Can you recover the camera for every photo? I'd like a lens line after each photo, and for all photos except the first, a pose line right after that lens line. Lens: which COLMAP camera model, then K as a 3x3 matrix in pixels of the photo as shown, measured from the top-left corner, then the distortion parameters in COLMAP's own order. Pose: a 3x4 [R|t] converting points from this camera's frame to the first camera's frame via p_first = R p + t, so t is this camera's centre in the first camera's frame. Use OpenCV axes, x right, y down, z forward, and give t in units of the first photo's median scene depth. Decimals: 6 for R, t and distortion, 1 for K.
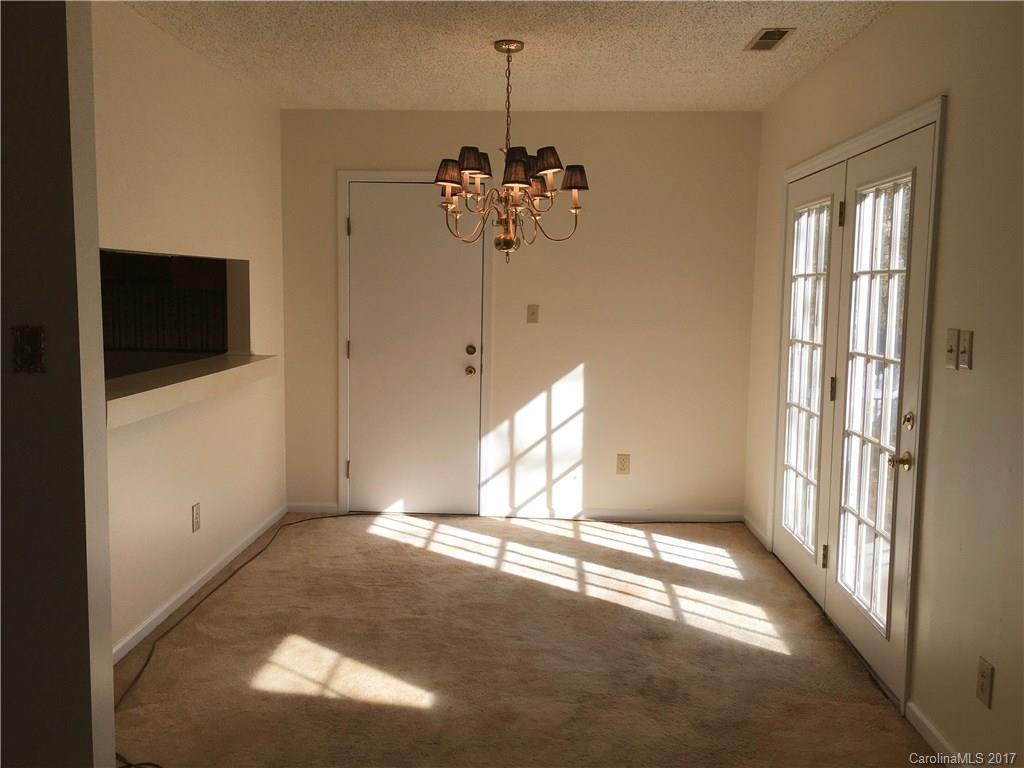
lens RADIAL K [[908.3, 0, 514.7], [0, 908.3, 386.1], [0, 0, 1]] dist [0.082952, -0.066307]
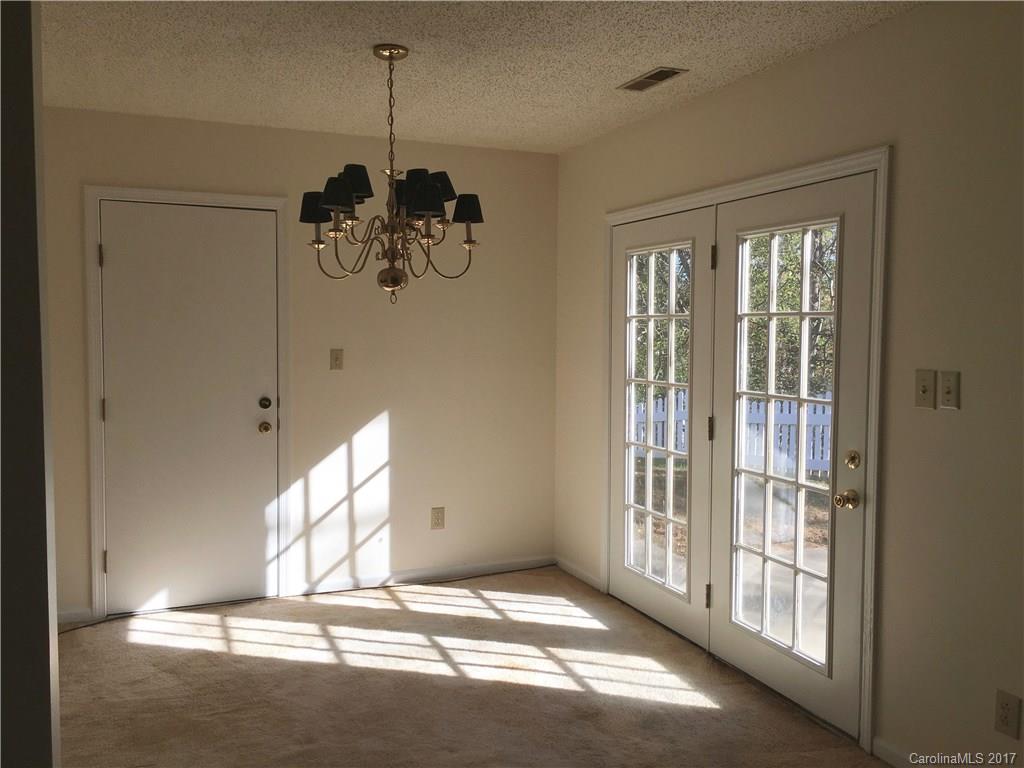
lens RADIAL K [[878.8, 0, 517.9], [0, 878.8, 379.9], [0, 0, 1]] dist [0.080475, -0.073237]
pose [[0.903000, -0.034074, 0.428288, -0.219950], [0.053284, 0.998036, -0.032940, -0.025278], [-0.426325, 0.052565, 0.903042, 0.176638]]
